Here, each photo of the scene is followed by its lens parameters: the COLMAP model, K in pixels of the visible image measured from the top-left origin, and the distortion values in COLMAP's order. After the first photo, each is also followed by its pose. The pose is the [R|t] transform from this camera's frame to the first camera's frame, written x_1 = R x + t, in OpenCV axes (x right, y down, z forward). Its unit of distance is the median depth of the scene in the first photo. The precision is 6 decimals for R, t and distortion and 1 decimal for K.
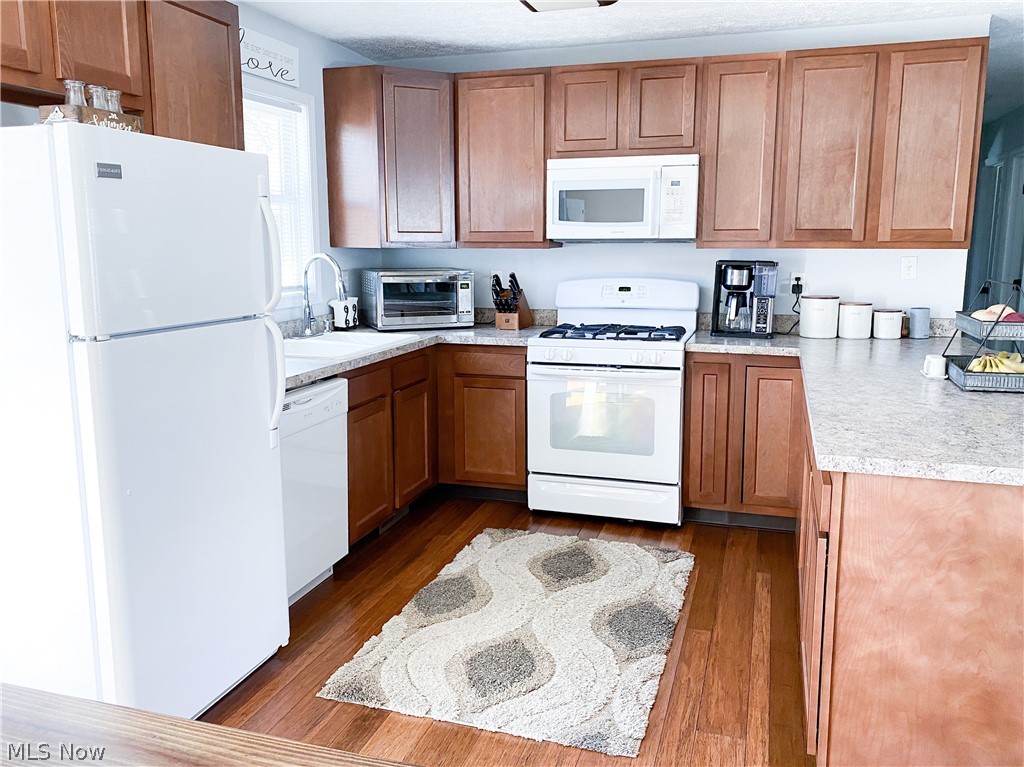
lens RADIAL K [[827.2, 0, 512.6], [0, 827.2, 363.0], [0, 0, 1]] dist [0.063347, -0.124006]
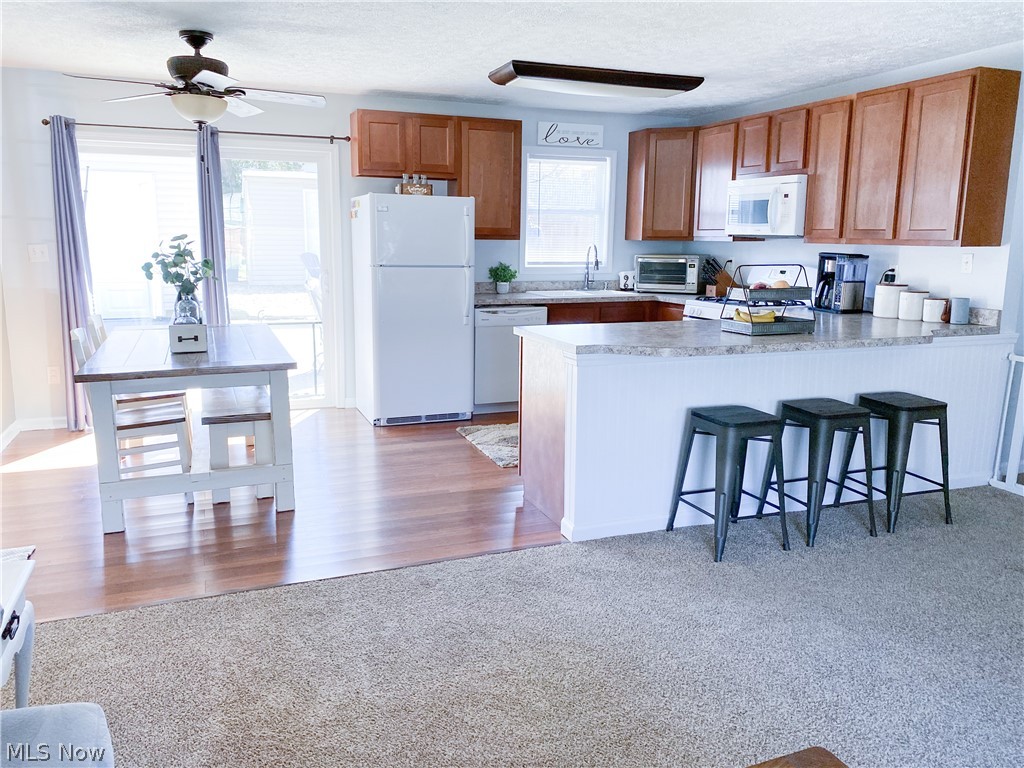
lens RADIAL K [[780.0, 0, 512.0], [0, 780.0, 384.0], [0, 0, 1]] dist [0.058233, -0.080391]
pose [[0.631219, 0.153722, -0.760219, 0.944687], [-0.122697, 0.987611, 0.097825, 0.022528], [0.765838, 0.031528, 0.642260, -0.188312]]
